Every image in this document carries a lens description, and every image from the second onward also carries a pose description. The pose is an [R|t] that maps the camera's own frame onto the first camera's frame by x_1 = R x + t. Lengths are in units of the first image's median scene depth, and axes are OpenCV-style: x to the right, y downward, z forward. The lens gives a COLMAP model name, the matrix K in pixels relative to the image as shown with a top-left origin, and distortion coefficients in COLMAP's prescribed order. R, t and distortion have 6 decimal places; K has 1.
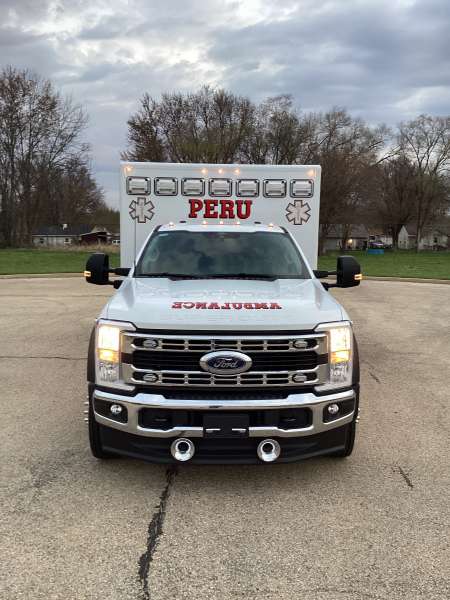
lens RADIAL K [[552.3, 0, 225.5], [0, 552.3, 299.7], [0, 0, 1]] dist [0.018950, 0.000000]
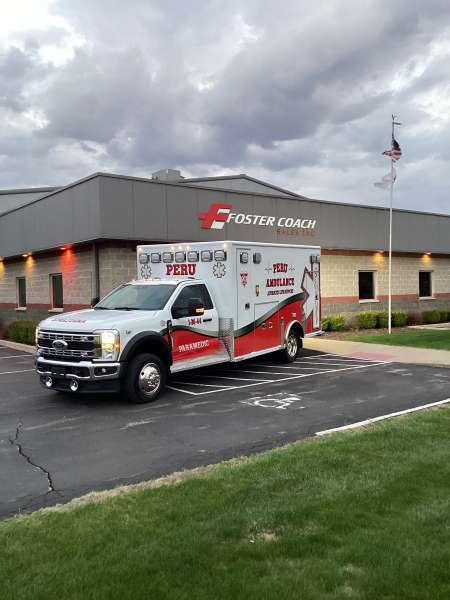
lens RADIAL K [[552.3, 0, 224.6], [0, 552.3, 303.2], [0, 0, 1]] dist [0.018950, 0.000000]
pose [[0.820743, 0.005462, -0.571272, 1.791816], [-0.039688, 0.998084, -0.047477, 0.020729], [0.569918, 0.061639, 0.819386, -0.493313]]
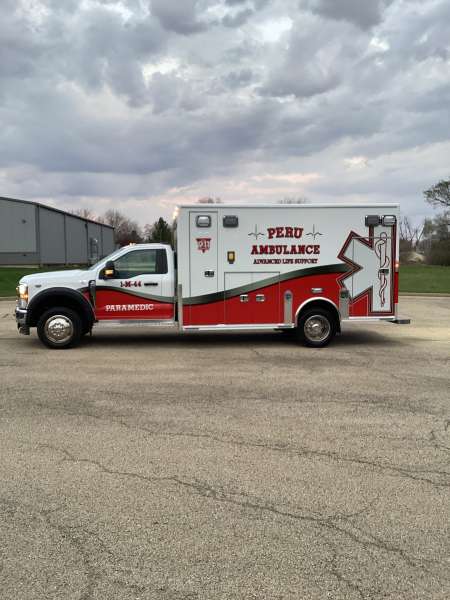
lens RADIAL K [[552.3, 0, 253.4], [0, 552.3, 323.7], [0, 0, 1]] dist [0.018950, 0.000000]
pose [[0.095560, 0.143386, -0.985043, 2.662305], [-0.115247, 0.984510, 0.132128, -0.183198], [0.988730, 0.100897, 0.110605, 1.316266]]
